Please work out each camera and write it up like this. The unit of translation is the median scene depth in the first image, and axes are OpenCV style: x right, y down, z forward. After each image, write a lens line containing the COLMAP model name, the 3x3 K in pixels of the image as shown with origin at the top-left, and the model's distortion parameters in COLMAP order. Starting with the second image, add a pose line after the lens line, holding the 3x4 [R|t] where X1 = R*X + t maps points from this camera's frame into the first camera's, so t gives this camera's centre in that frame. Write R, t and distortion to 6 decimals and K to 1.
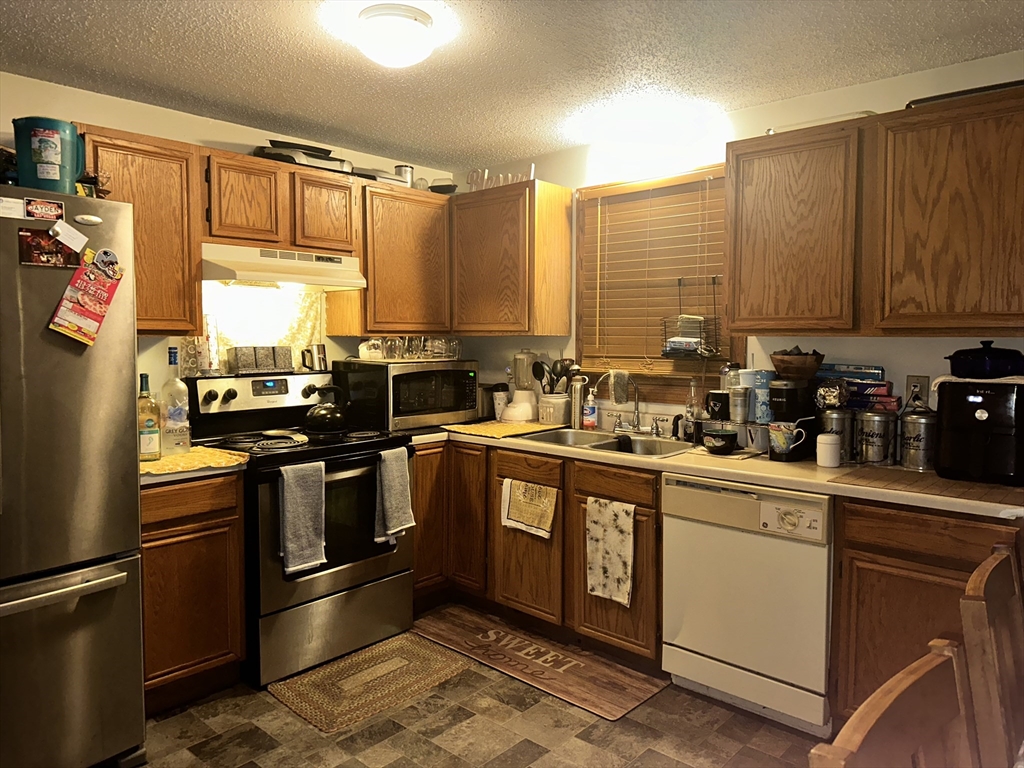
lens RADIAL K [[726.3, 0, 512.5], [0, 726.3, 375.1], [0, 0, 1]] dist [0.050447, -0.006212]
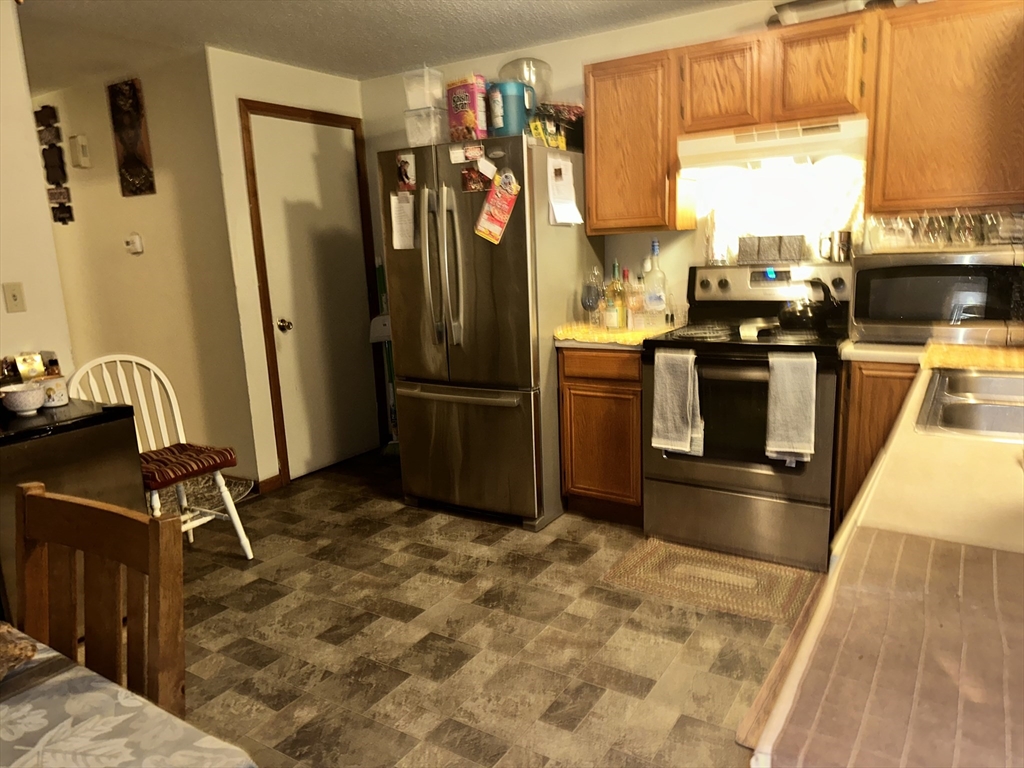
lens RADIAL K [[726.3, 0, 514.8], [0, 726.3, 388.4], [0, 0, 1]] dist [0.050447, -0.006212]
pose [[0.184196, 0.194981, -0.963356, 0.700646], [-0.013219, 0.980529, 0.195929, -0.031435], [0.982801, -0.023355, 0.183187, 0.591249]]
